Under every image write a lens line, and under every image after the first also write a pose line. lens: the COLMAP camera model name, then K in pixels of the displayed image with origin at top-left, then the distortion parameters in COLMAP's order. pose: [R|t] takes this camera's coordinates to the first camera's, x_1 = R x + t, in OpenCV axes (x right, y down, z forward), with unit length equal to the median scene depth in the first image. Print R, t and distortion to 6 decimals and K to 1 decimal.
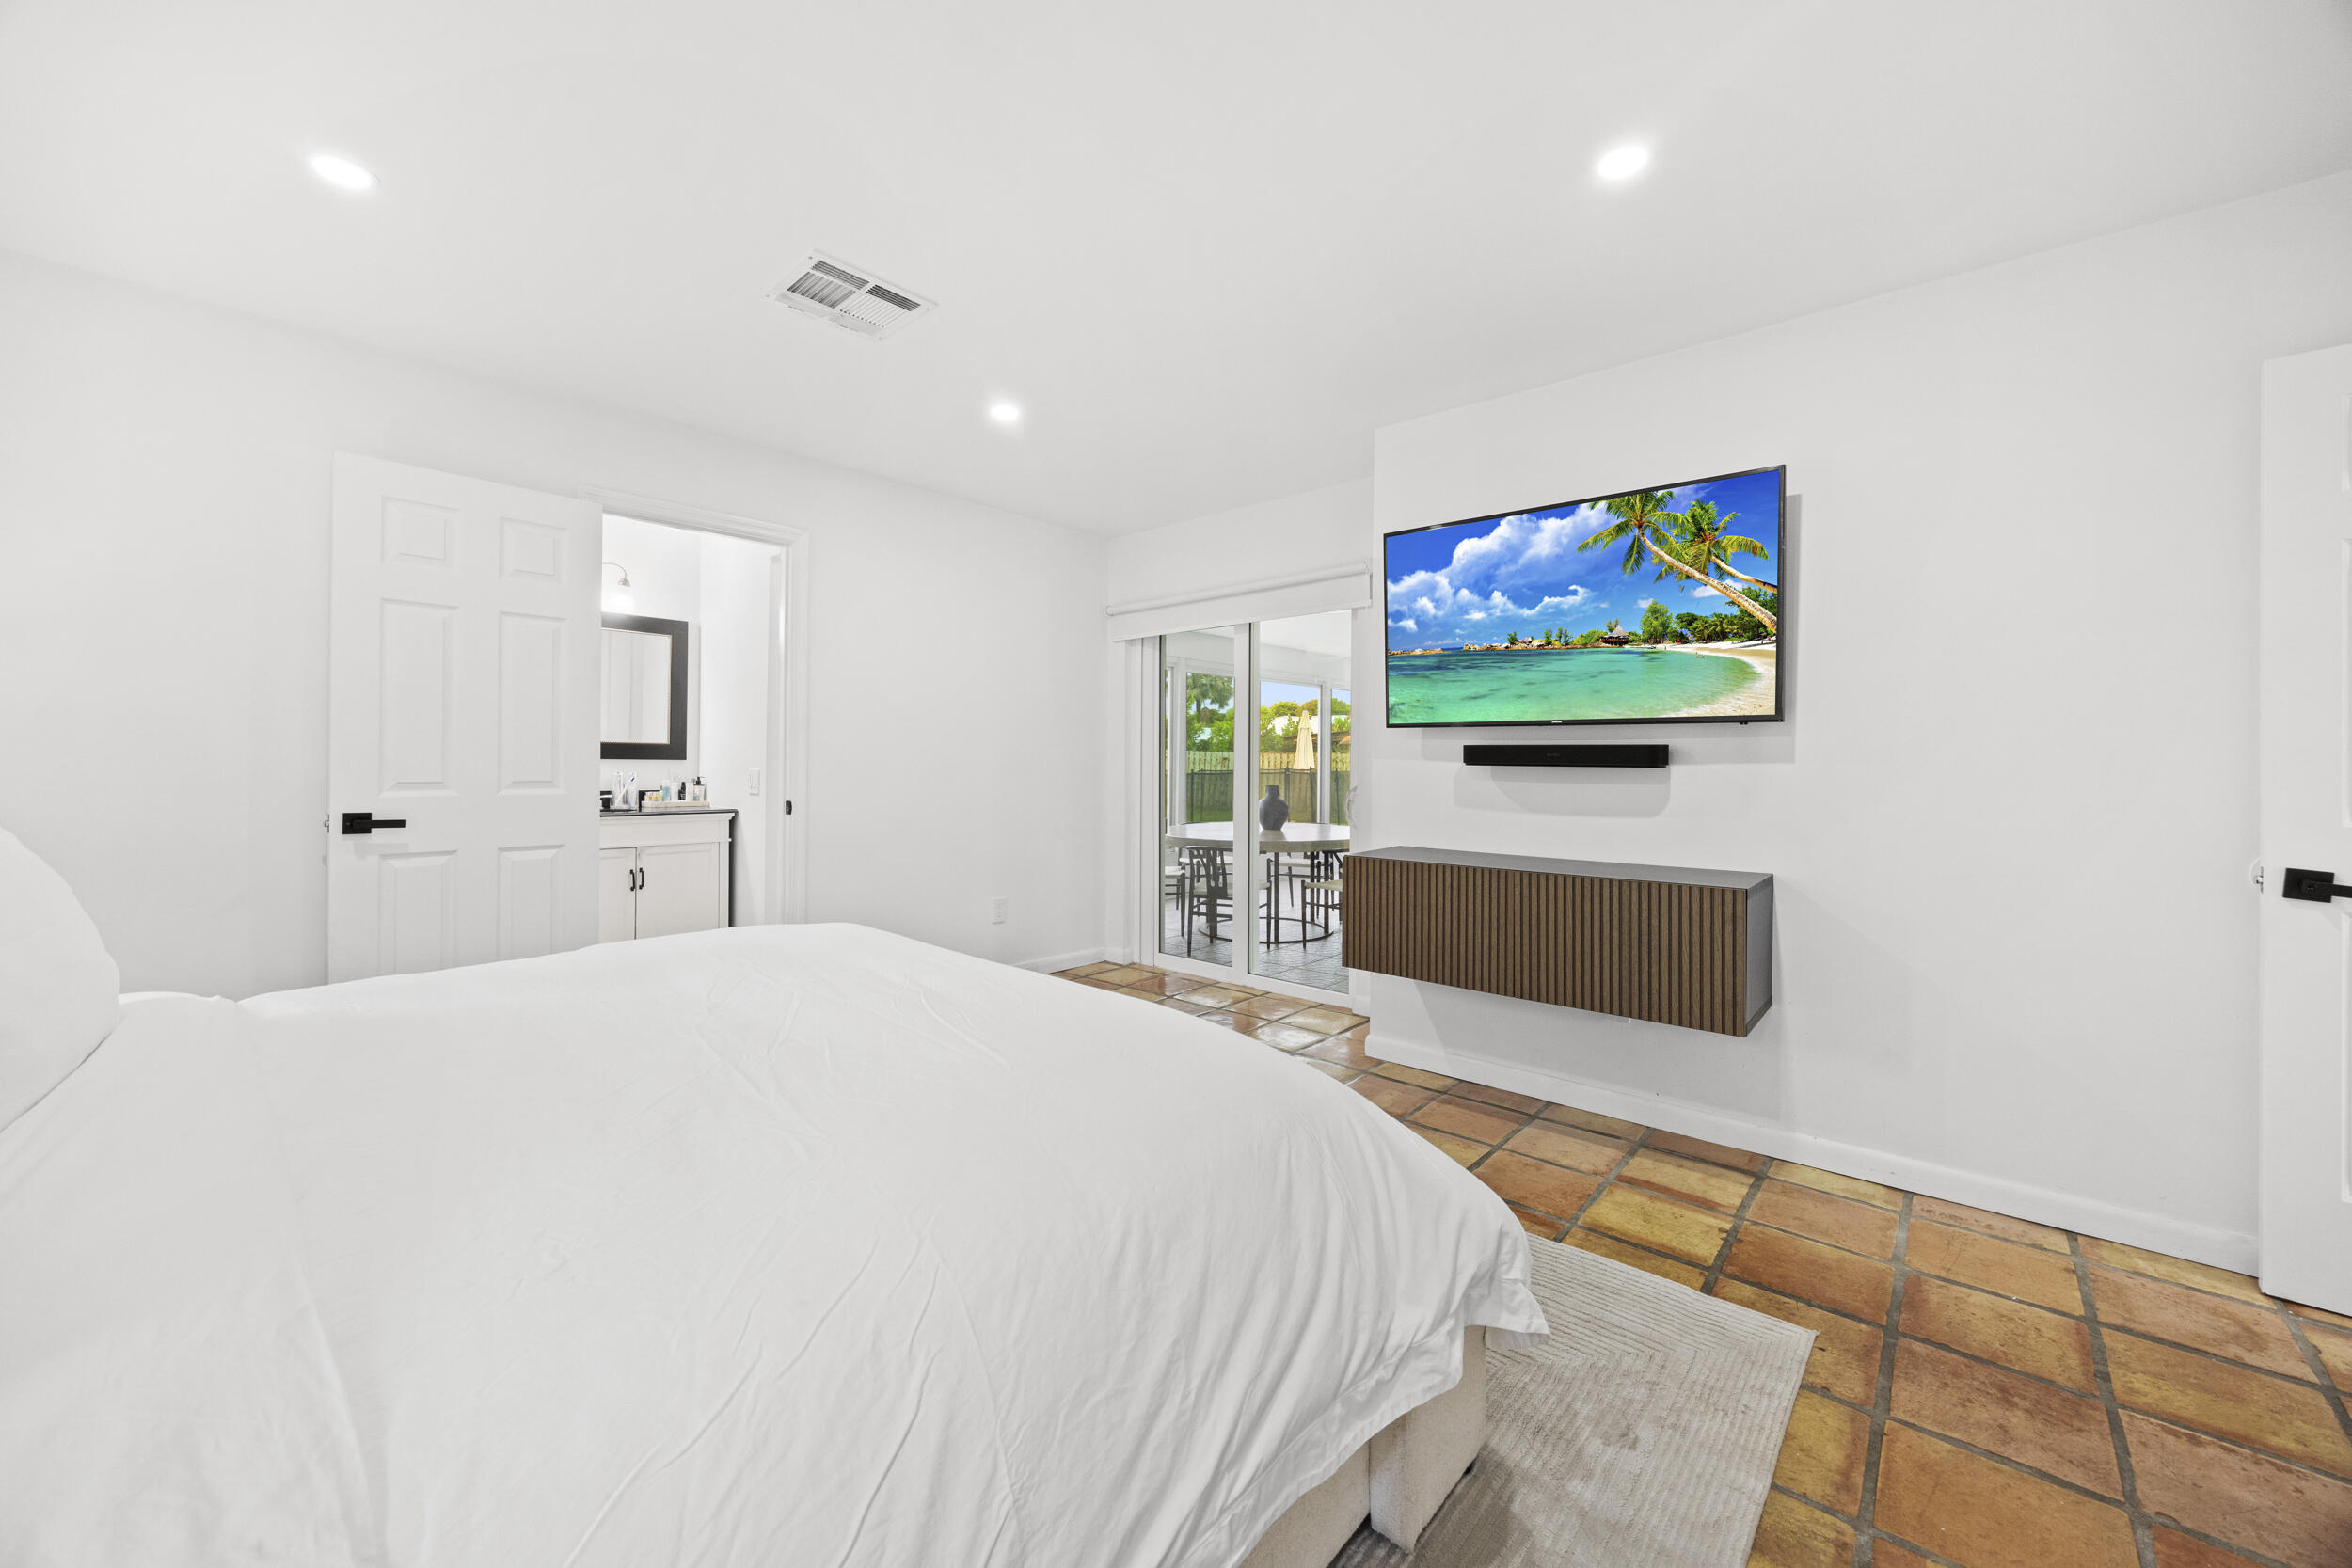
lens RADIAL K [[892.3, 0, 1176.8], [0, 892.3, 775.4], [0, 0, 1]] dist [-0.000056, 0.000167]
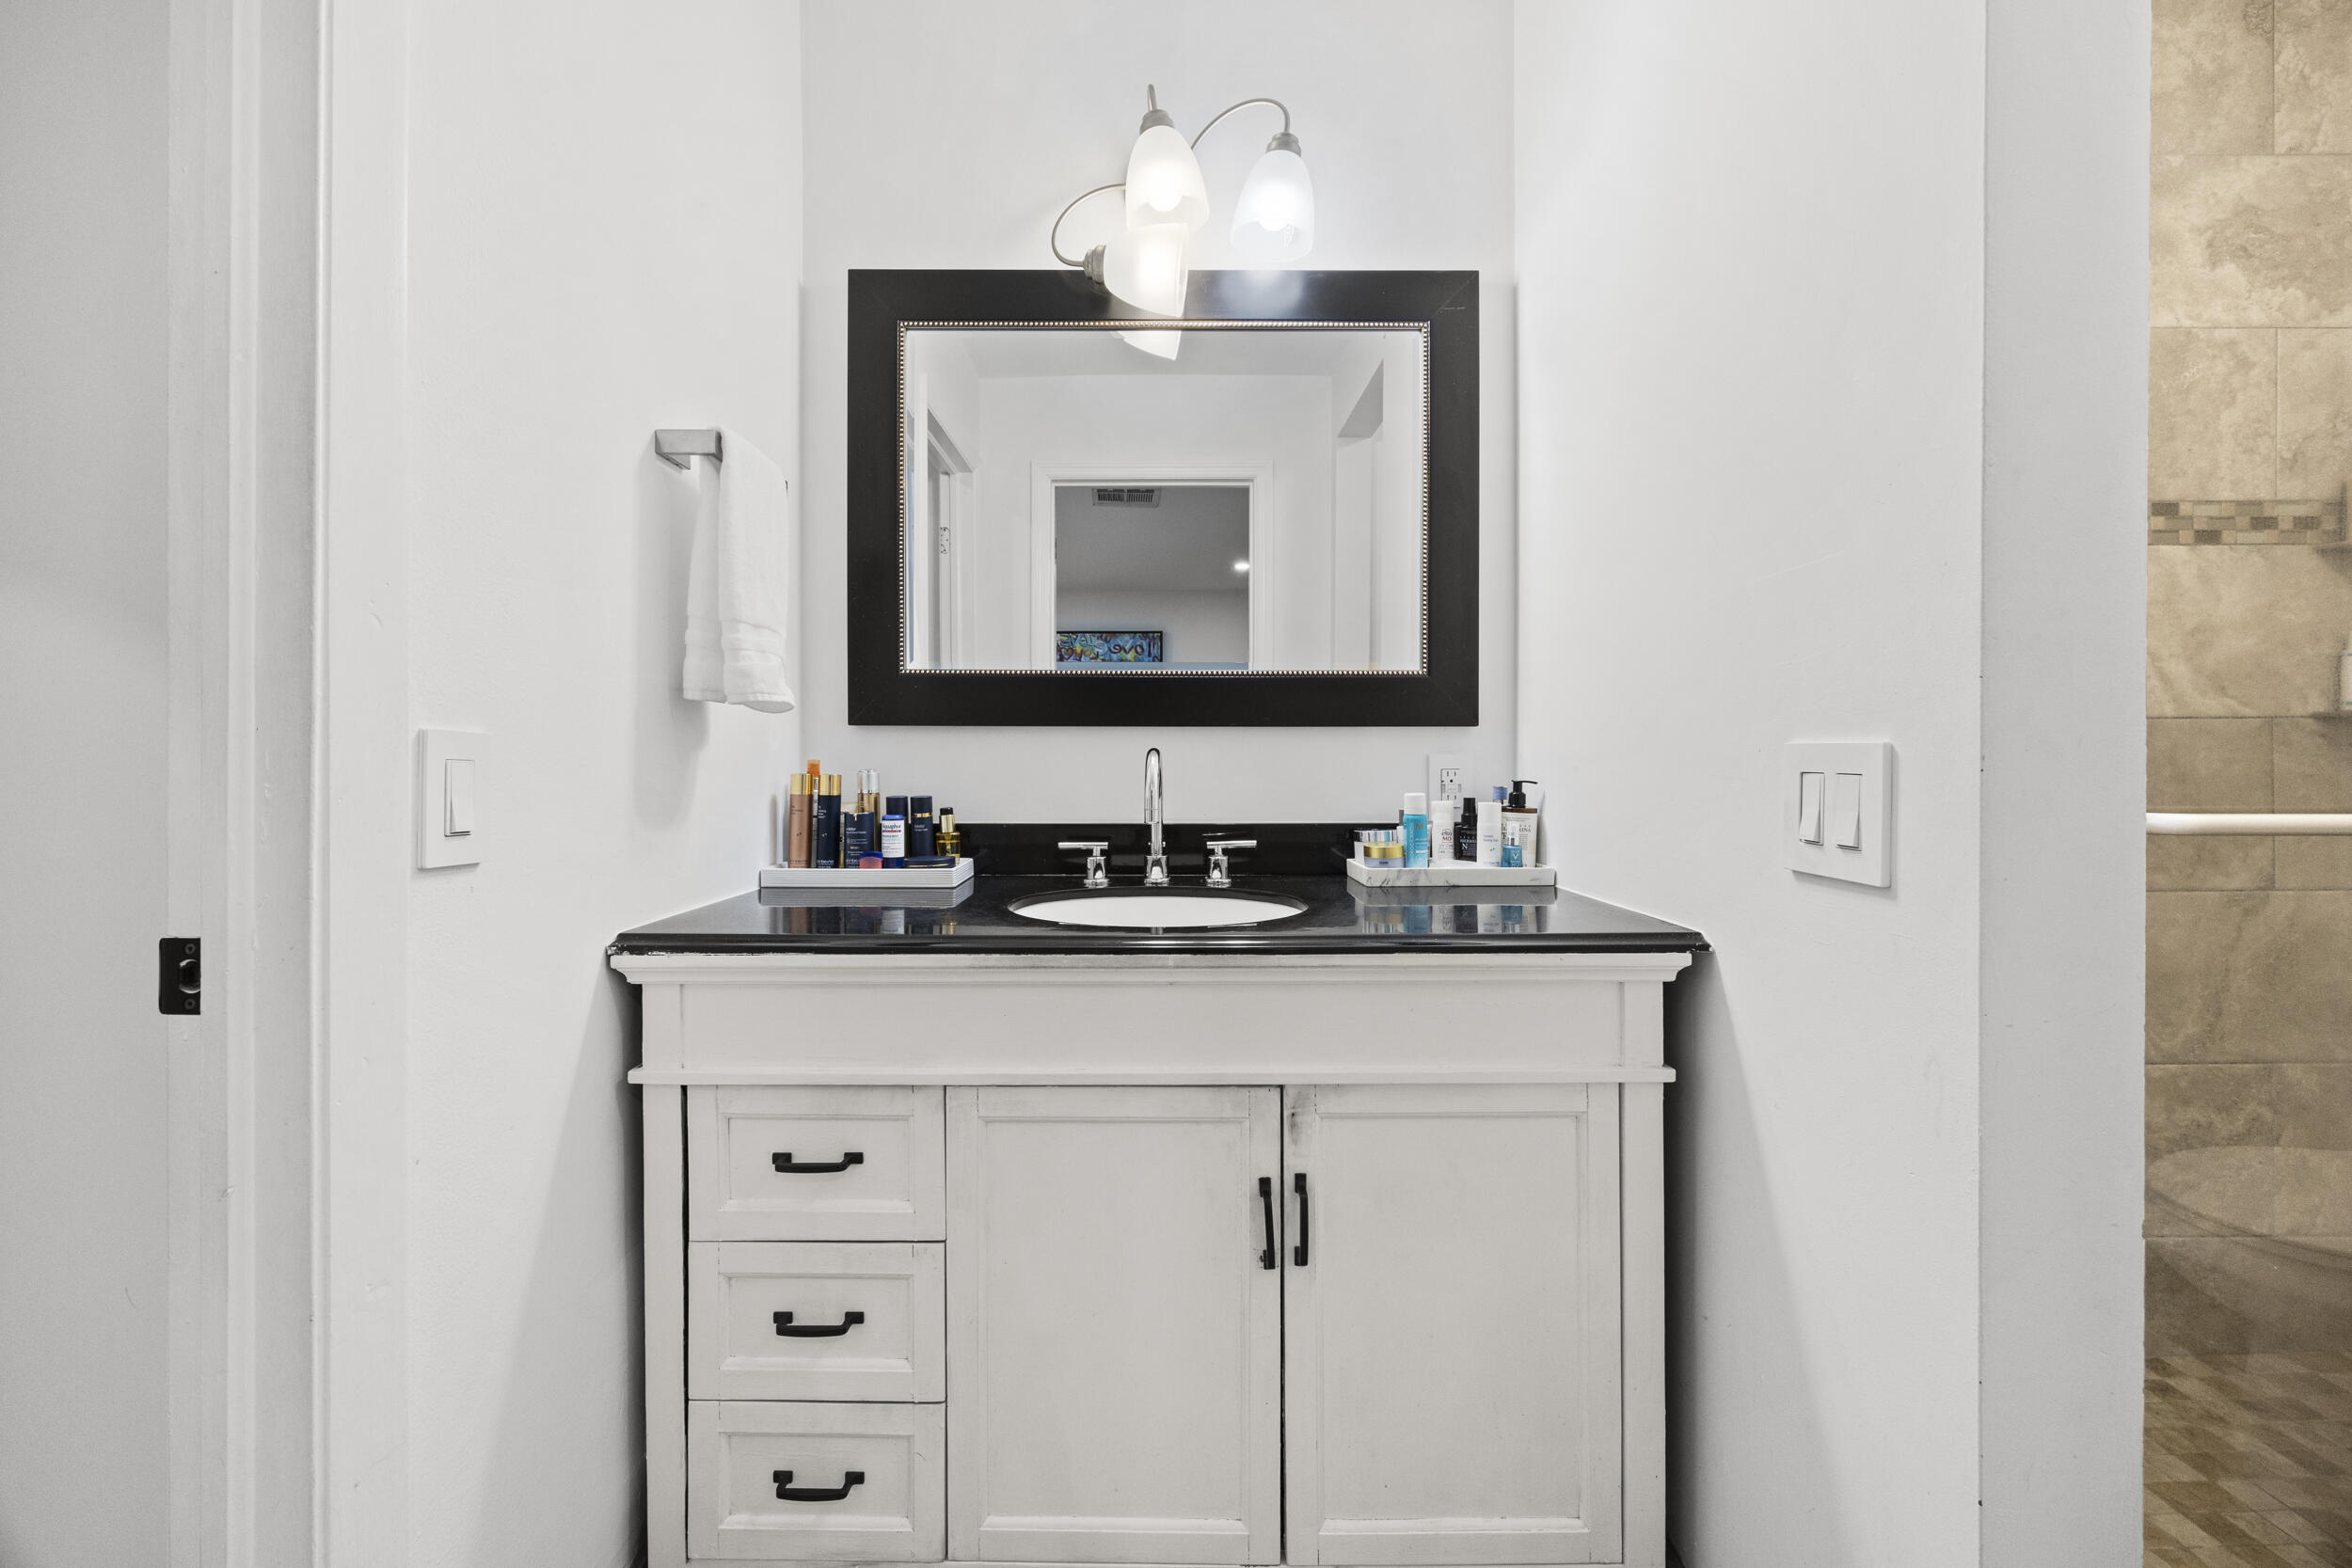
lens RADIAL K [[892.3, 0, 1176.8], [0, 892.3, 775.4], [0, 0, 1]] dist [-0.000056, 0.000167]
pose [[0.675361, -0.010582, -0.737411, -0.406747], [0.006067, 0.999943, -0.008793, 0.001812], [0.737462, 0.001465, 0.675387, 0.740739]]
